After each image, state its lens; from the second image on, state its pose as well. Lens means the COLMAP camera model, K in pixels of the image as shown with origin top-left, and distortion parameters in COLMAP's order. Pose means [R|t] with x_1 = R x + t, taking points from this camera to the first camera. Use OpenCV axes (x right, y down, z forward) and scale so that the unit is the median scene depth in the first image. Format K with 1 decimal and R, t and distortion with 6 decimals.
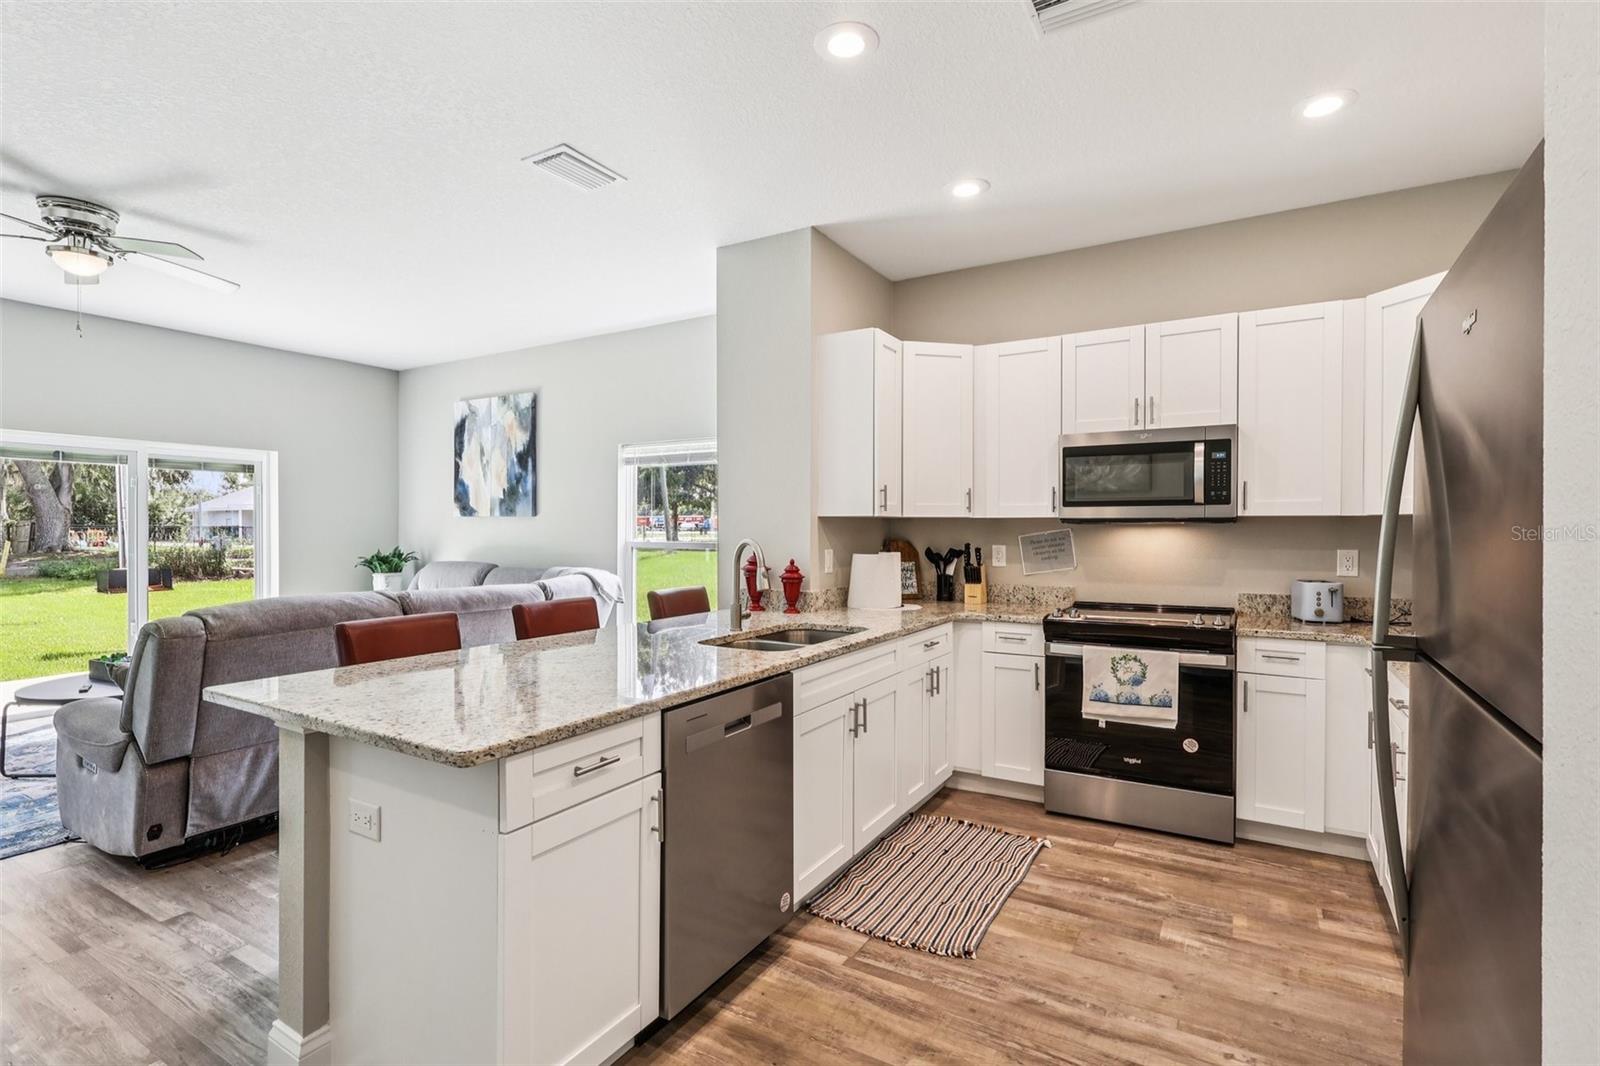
lens RADIAL K [[752.9, 0, 794.6], [0, 752.9, 534.7], [0, 0, 1]] dist [-0.000271, 0.000395]
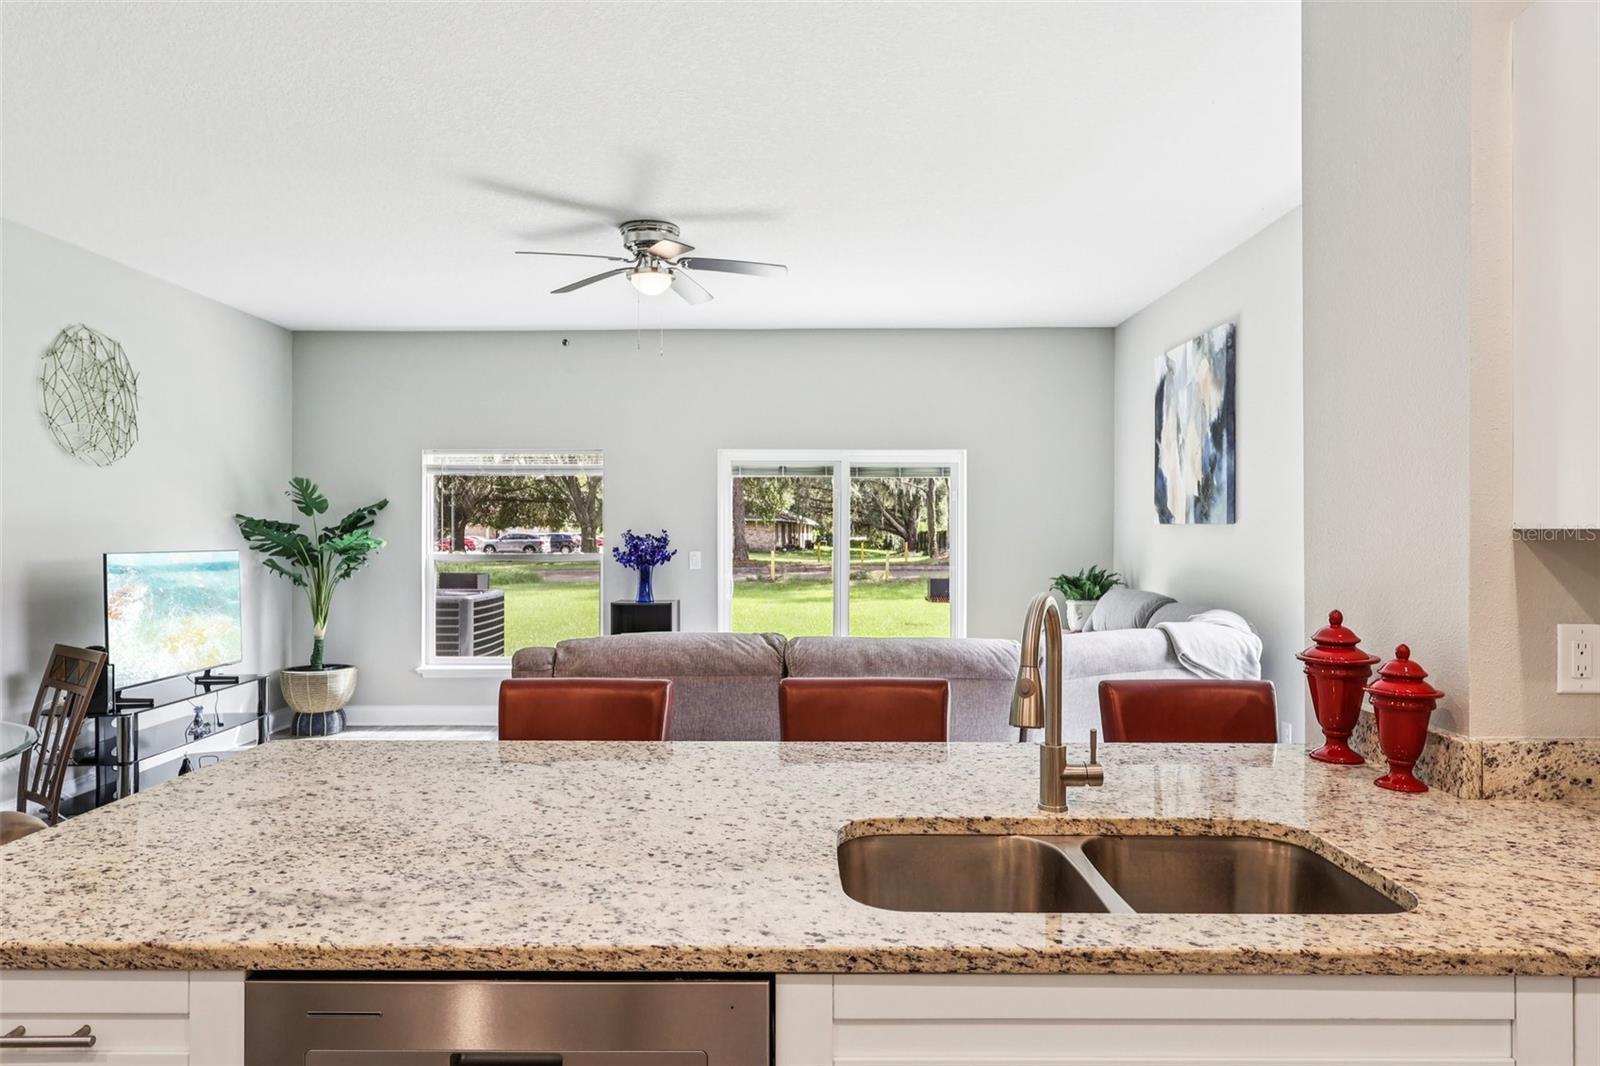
lens RADIAL K [[966.9, 0, 804.4], [0, 966.9, 531.9], [0, 0, 1]] dist [0.003787, 0.000808]
pose [[0.511530, -0.001513, -0.859264, 0.155273], [-0.006136, 0.999967, -0.005413, -0.011445], [0.859243, 0.008041, 0.511504, 0.296672]]
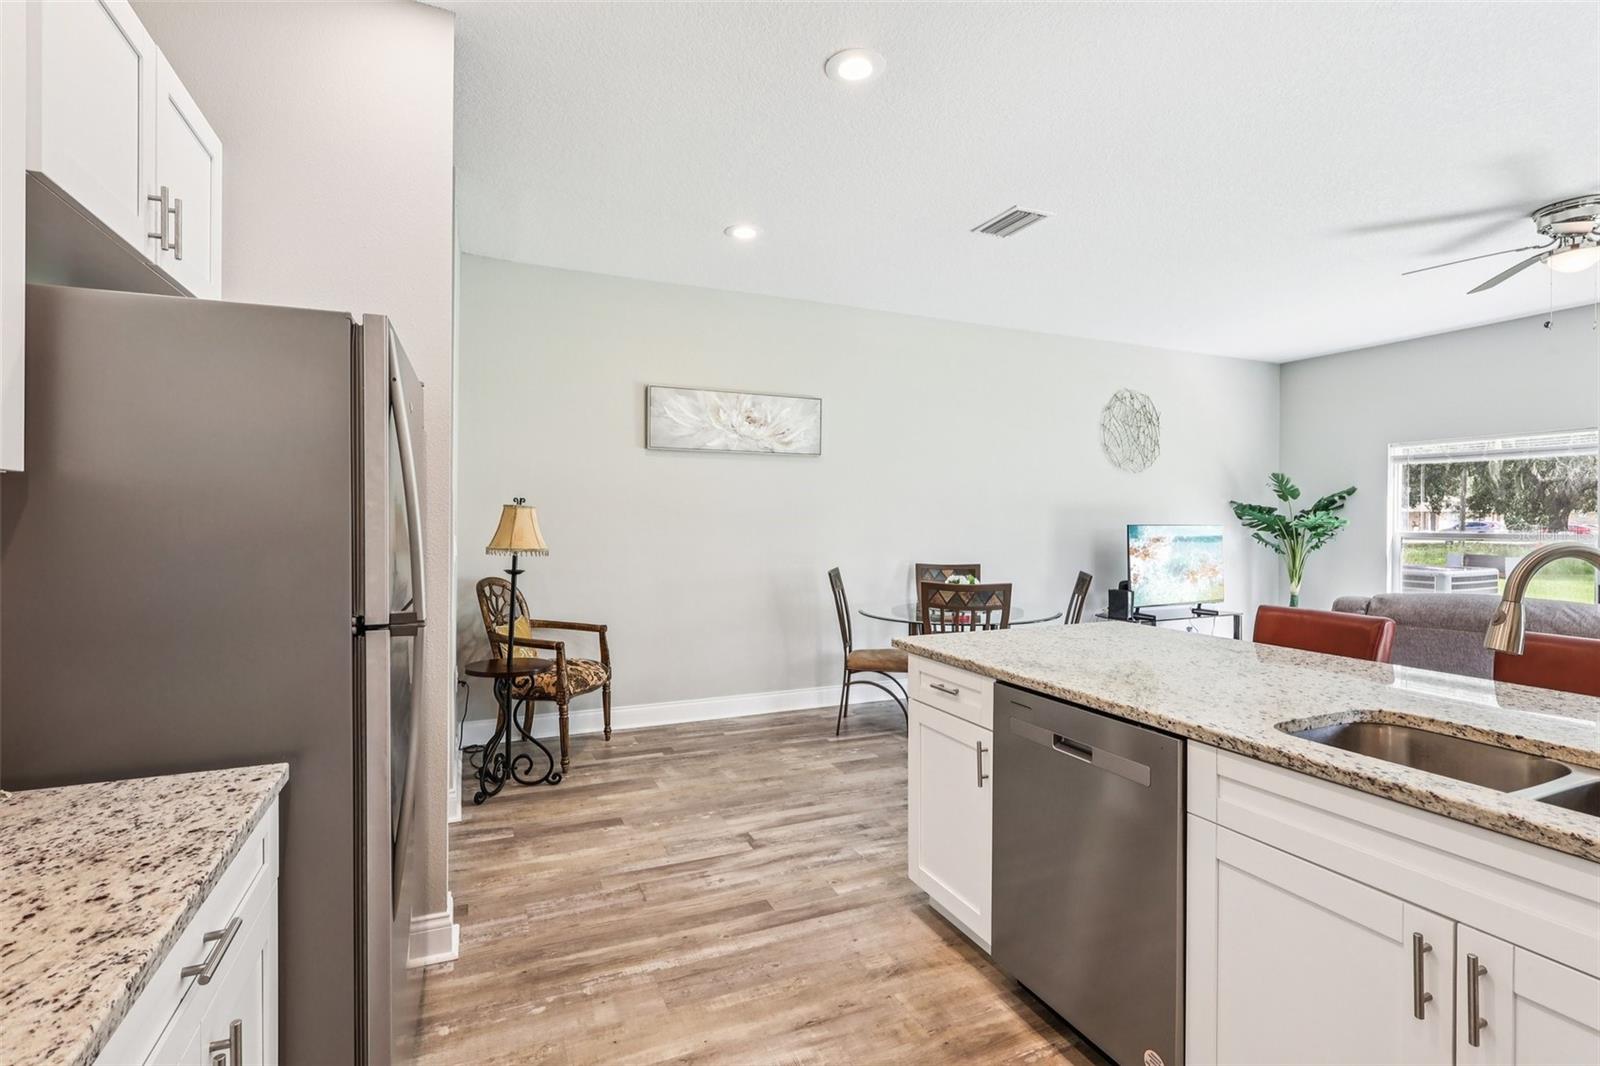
lens RADIAL K [[753.0, 0, 794.9], [0, 753.0, 523.0], [0, 0, 1]] dist [-0.001768, -0.000471]
pose [[-0.578812, 0.001547, -0.815459, 0.275584], [-0.010089, 0.999908, 0.009059, -0.002543], [0.815398, 0.013471, -0.578744, 0.421708]]
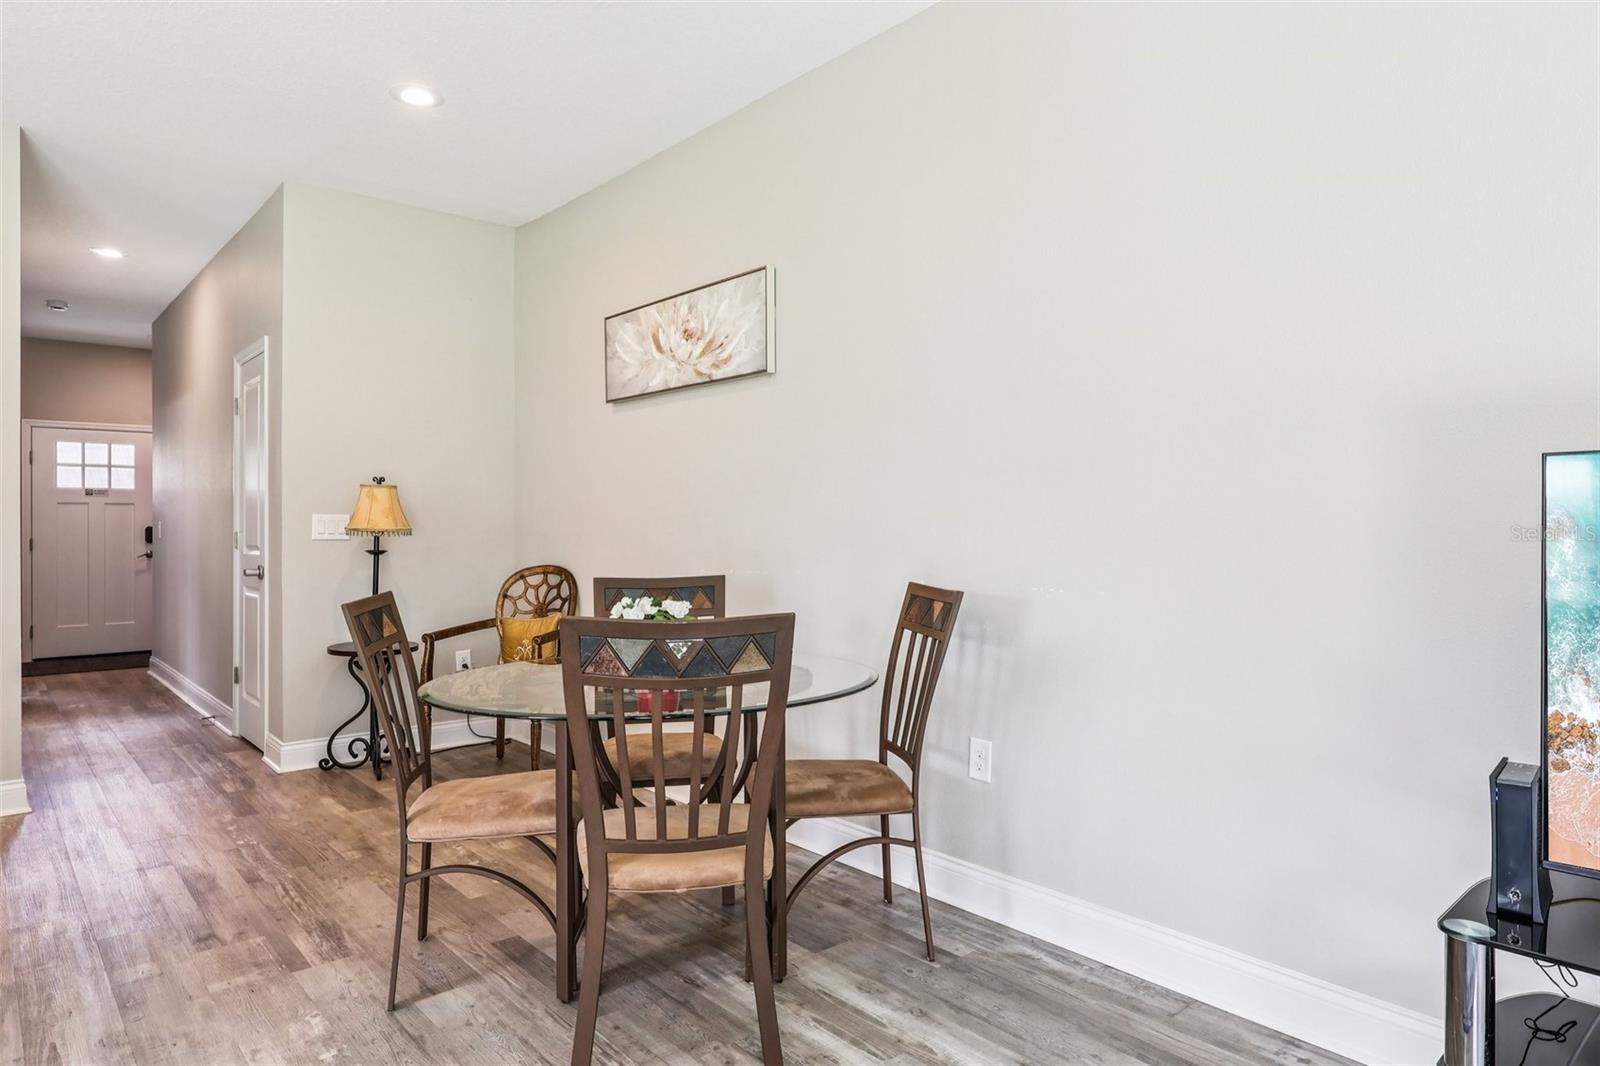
lens RADIAL K [[954.7, 0, 798.4], [0, 954.7, 525.9], [0, 0, 1]] dist [0.001198, 0.000807]
pose [[-0.951247, 0.003867, 0.308406, -0.613210], [0.007460, 0.999917, 0.010470, 0.017160], [-0.308340, 0.012260, -0.951197, 0.504210]]
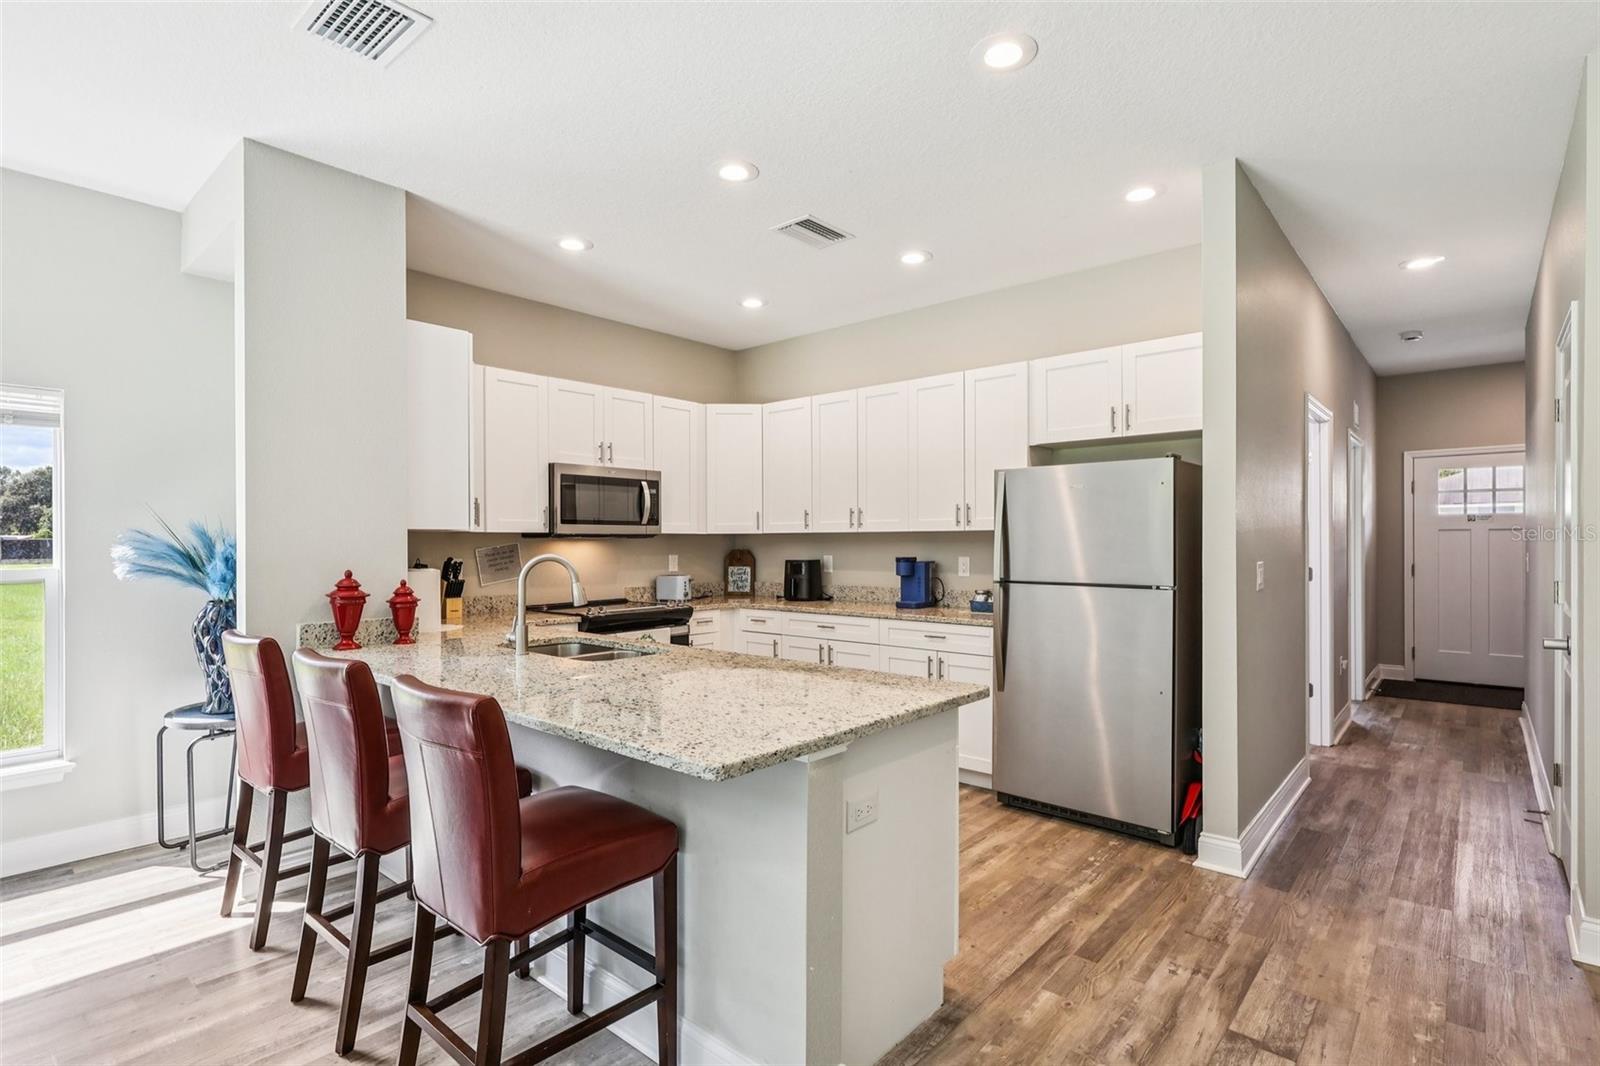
lens RADIAL K [[779.9, 0, 801.3], [0, 779.9, 540.9], [0, 0, 1]] dist [0.000736, 0.000071]
pose [[0.176147, -0.001312, 0.984363, -0.467013], [0.011115, 0.999938, -0.000656, -0.003119], [-0.984301, 0.011057, 0.176151, 0.244719]]
